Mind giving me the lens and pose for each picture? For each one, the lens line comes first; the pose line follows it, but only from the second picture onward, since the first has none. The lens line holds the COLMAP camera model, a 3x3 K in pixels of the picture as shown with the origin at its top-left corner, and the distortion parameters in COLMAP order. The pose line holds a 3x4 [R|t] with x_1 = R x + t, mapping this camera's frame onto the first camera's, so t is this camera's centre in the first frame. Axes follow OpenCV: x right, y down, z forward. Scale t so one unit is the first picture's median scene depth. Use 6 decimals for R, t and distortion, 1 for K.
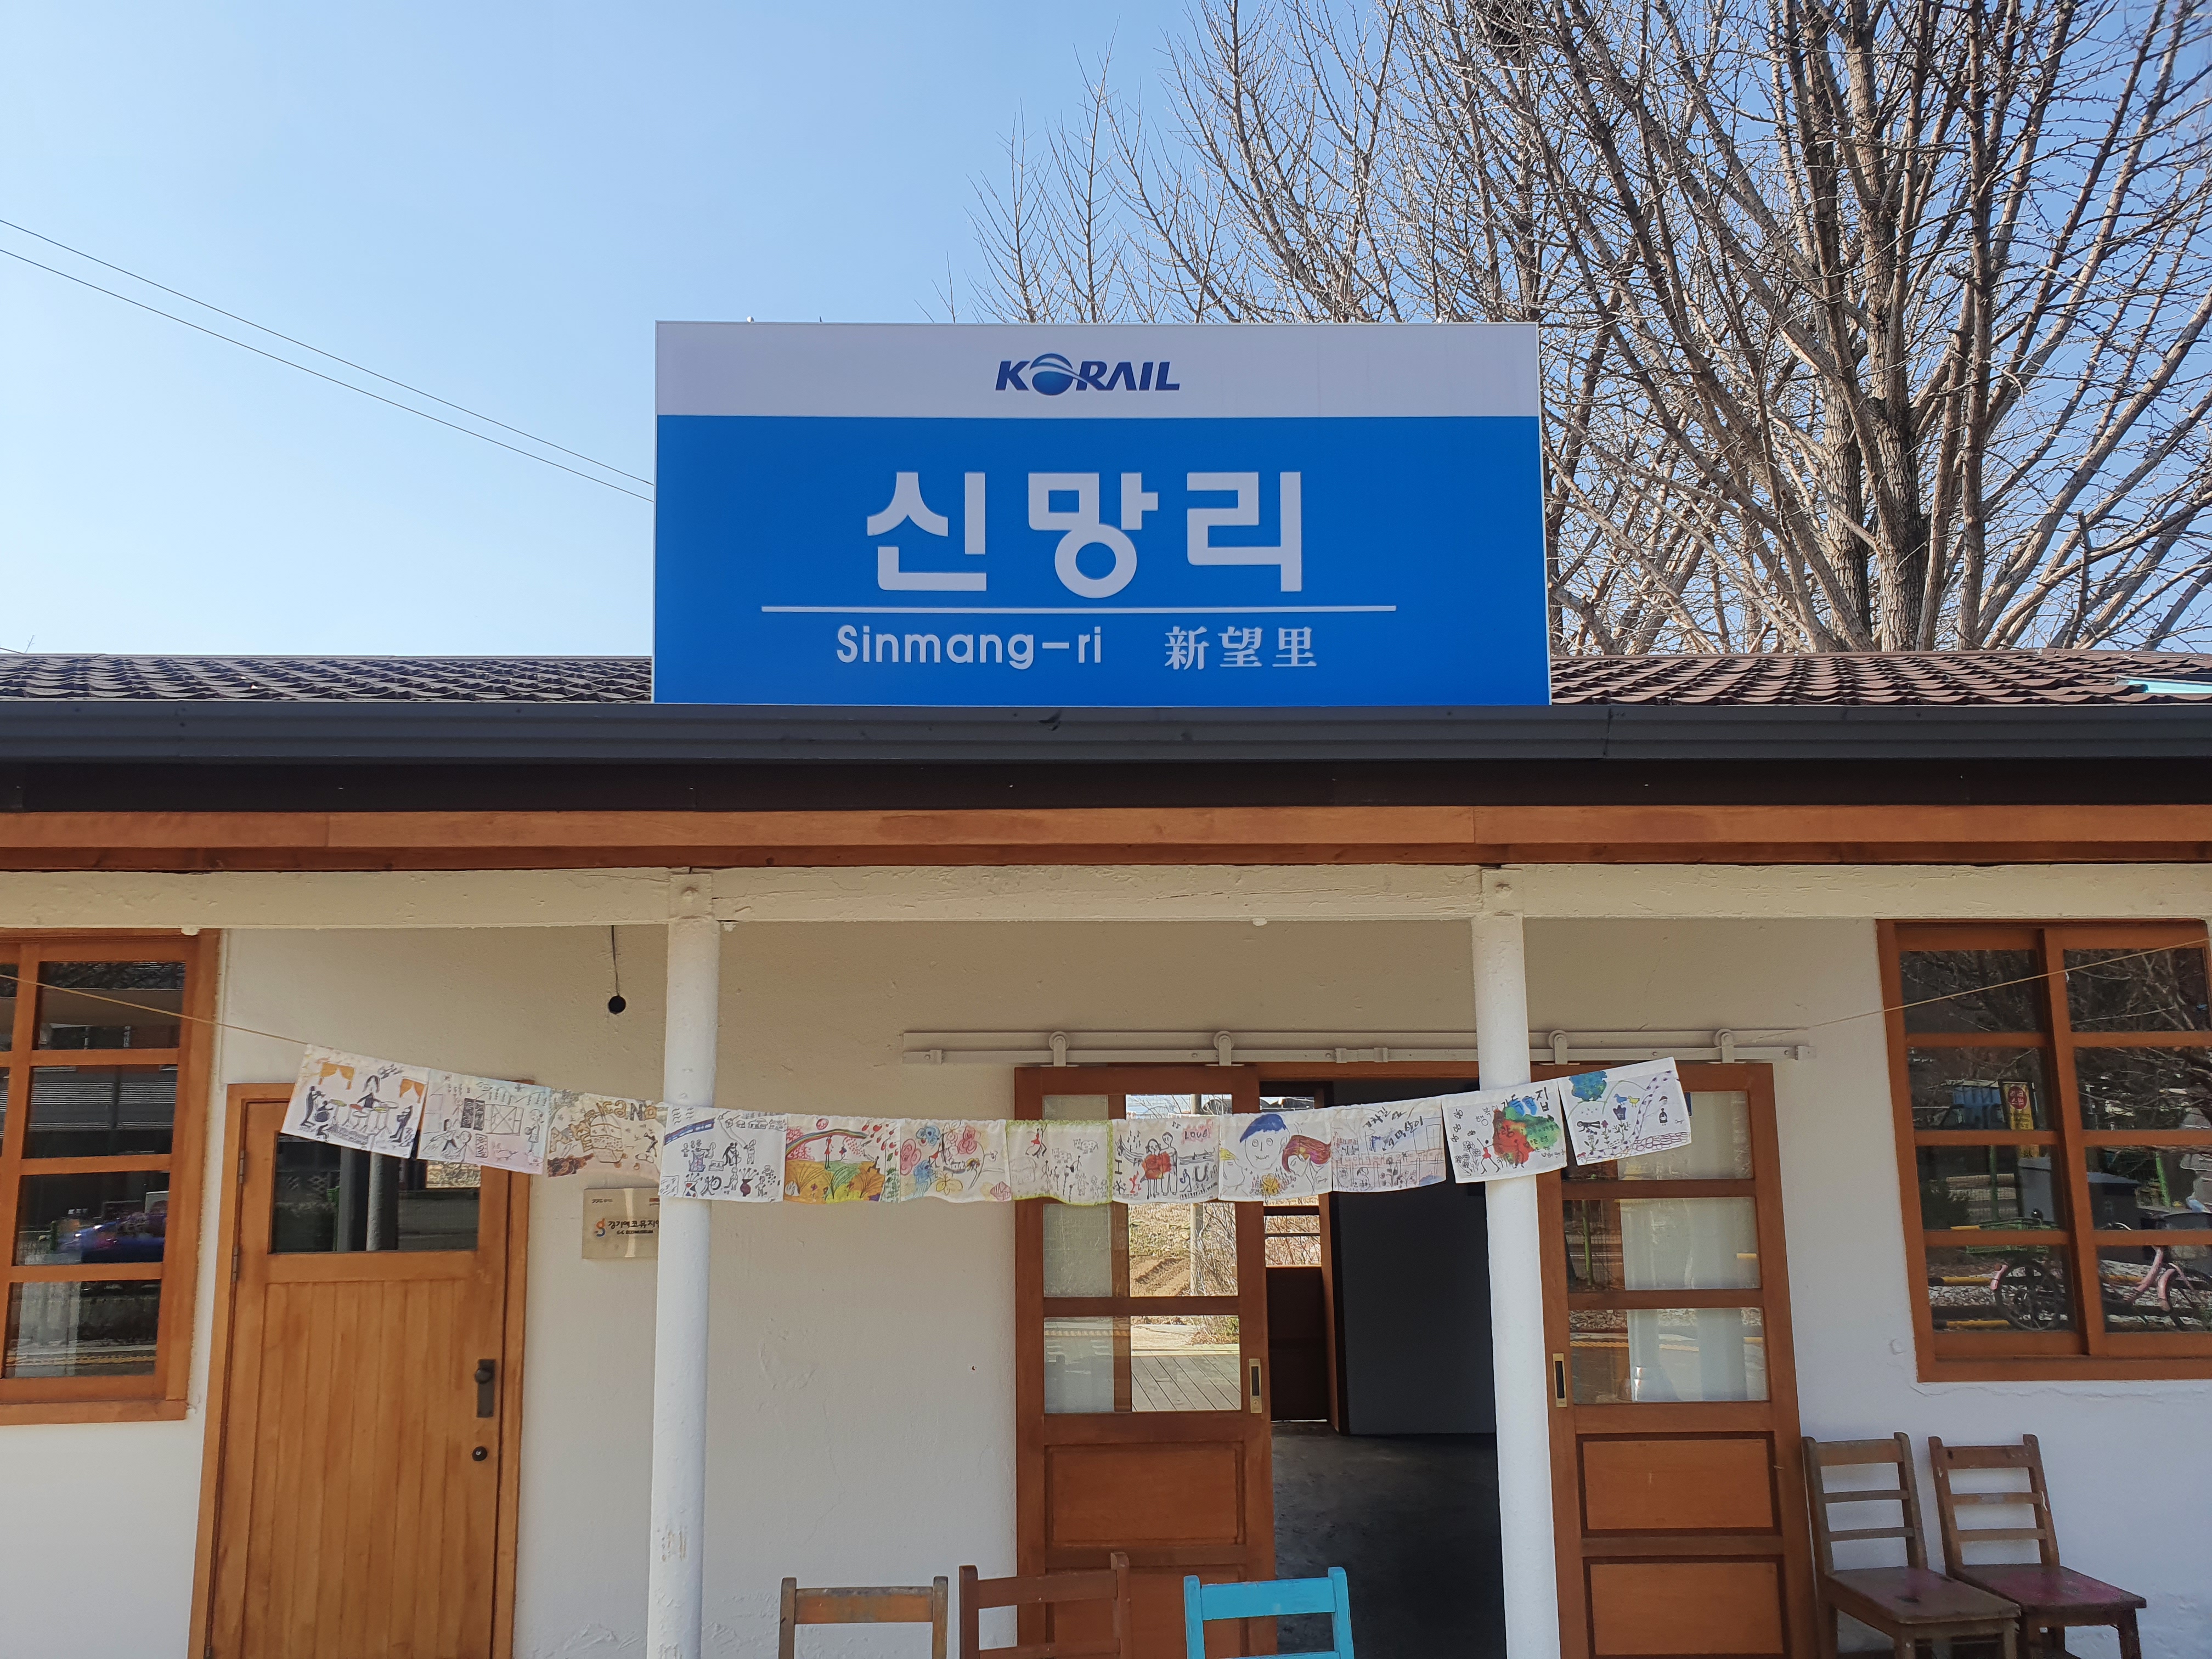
lens RADIAL K [[1683.0, 0, 1036.8], [0, 1683.0, 842.9], [0, 0, 1]] dist [0.026239, -0.015863]
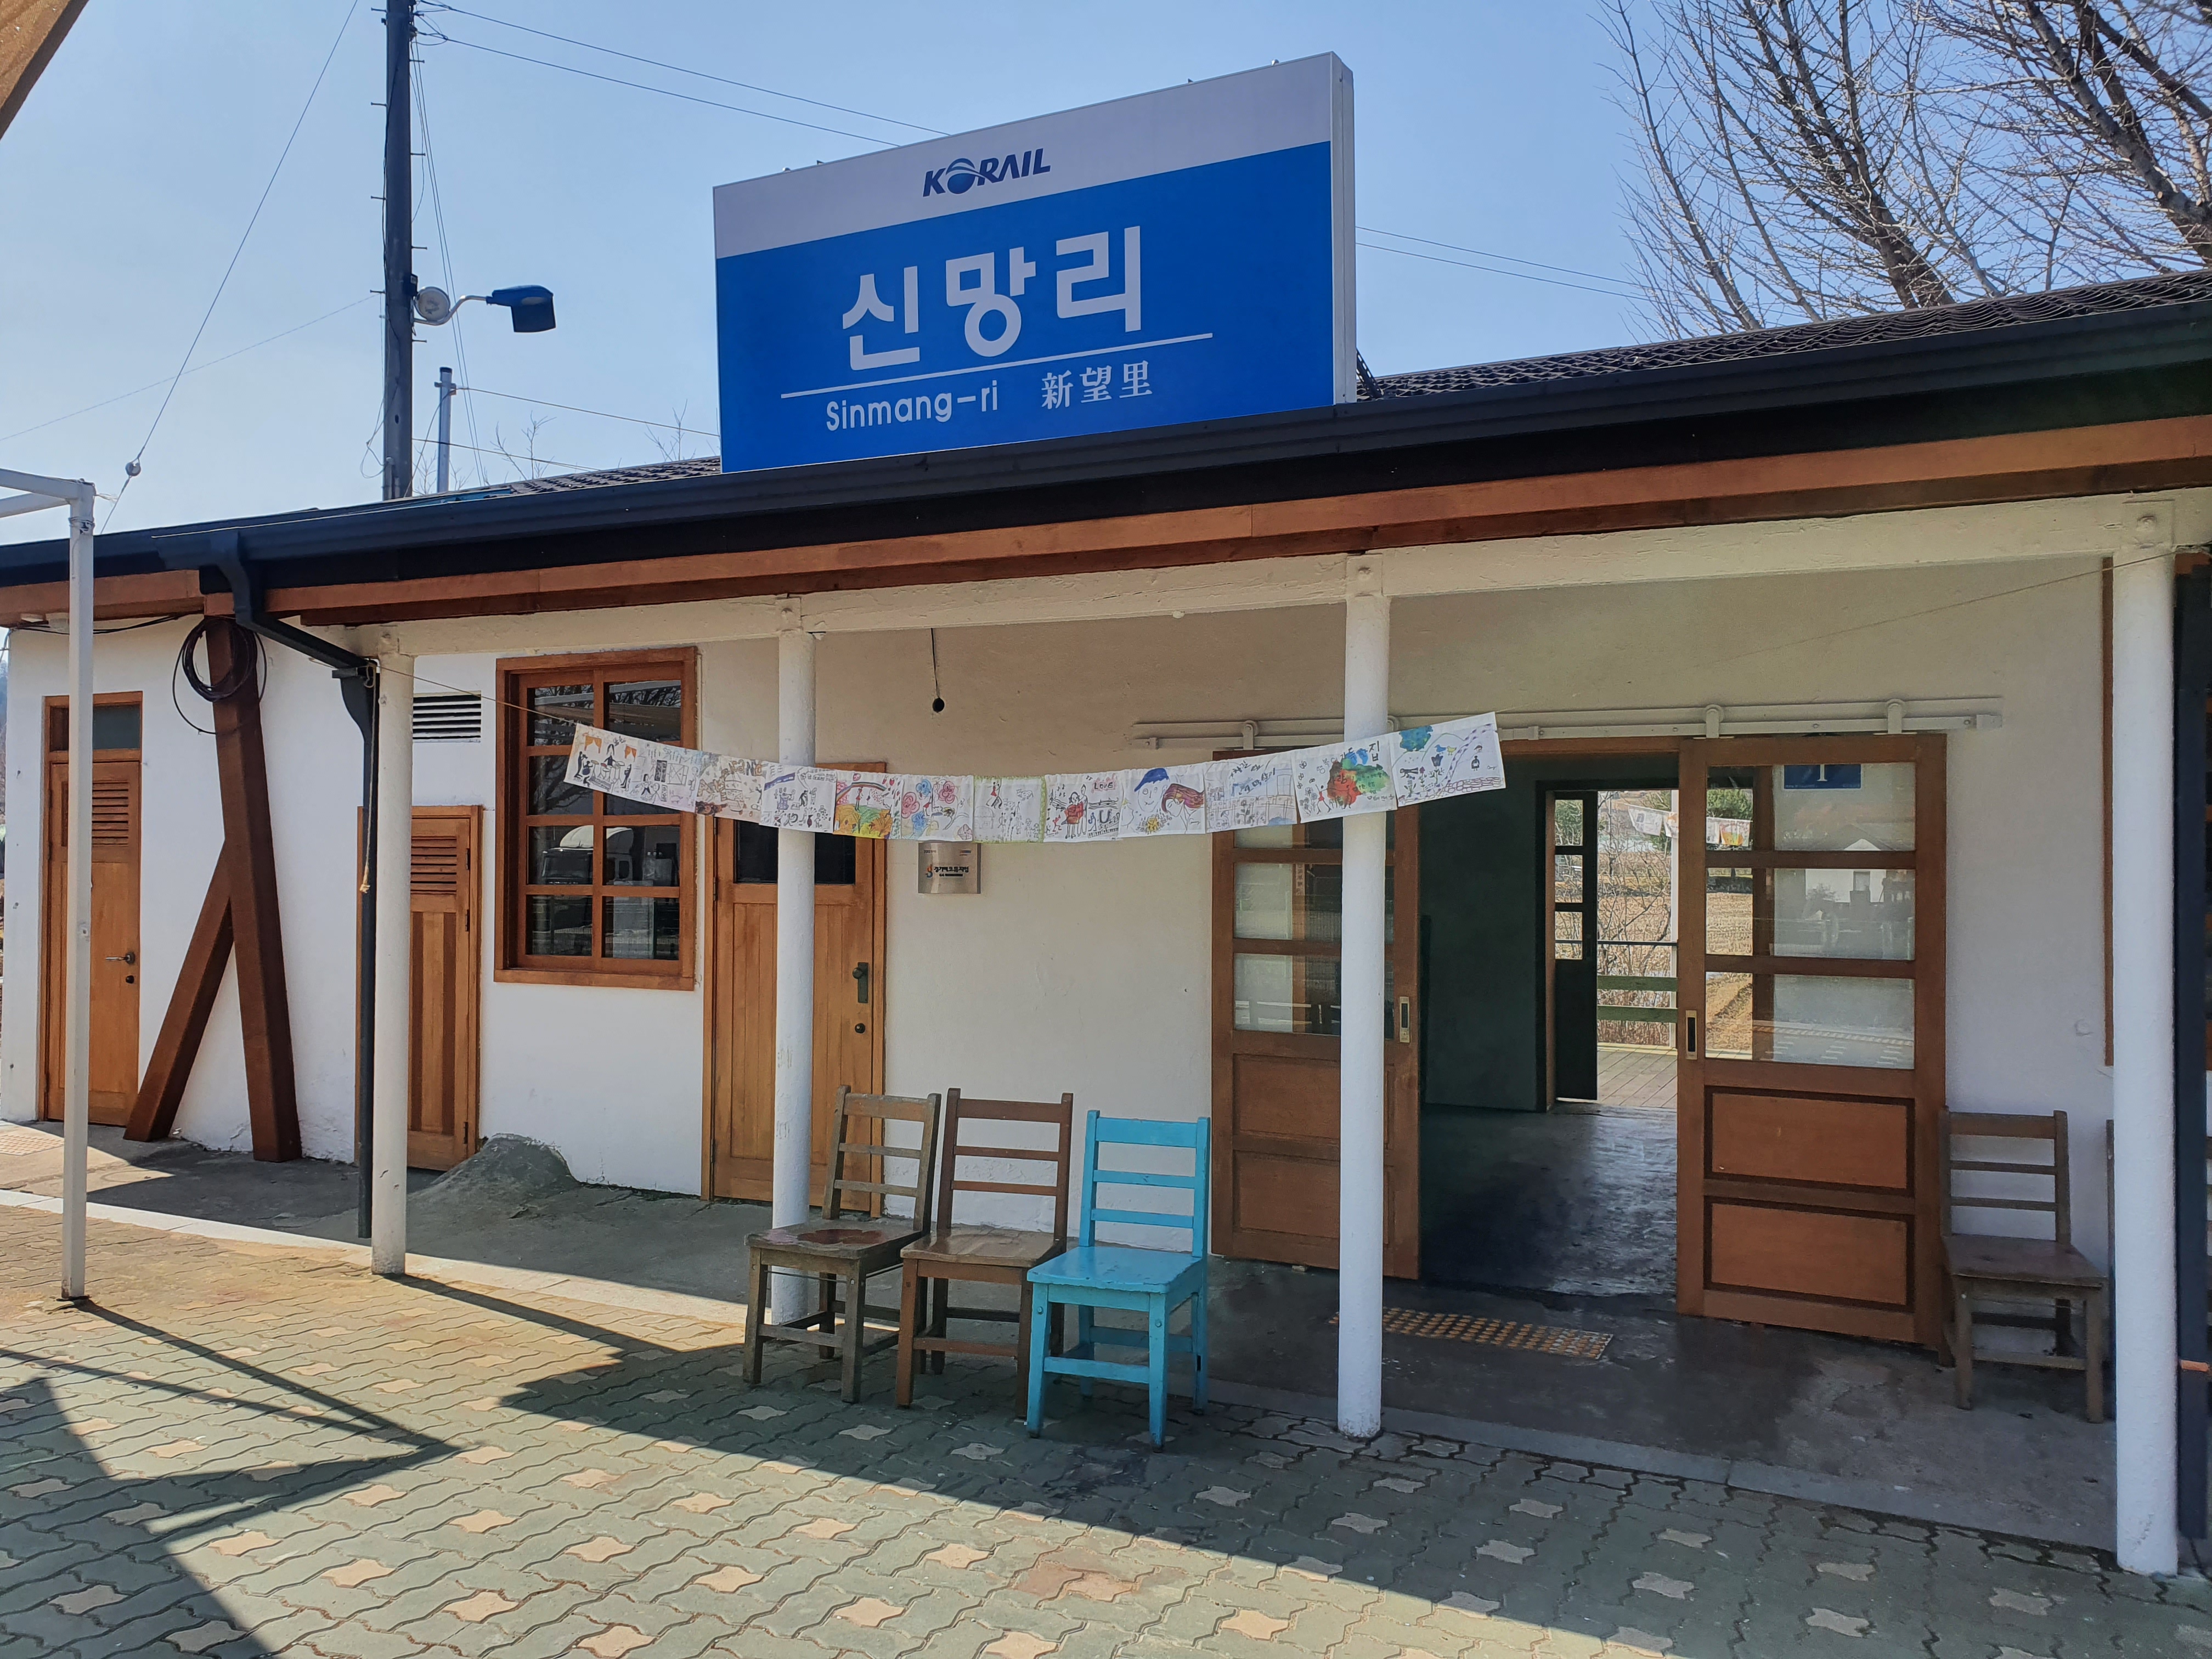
lens RADIAL K [[1683.0, 0, 1120.7], [0, 1683.0, 822.5], [0, 0, 1]] dist [0.026239, -0.015863]
pose [[0.877551, 0.008898, -0.479400, 0.717002], [0.060960, 0.989644, 0.129958, 0.039925], [0.475592, -0.143270, 0.867921, -0.094313]]
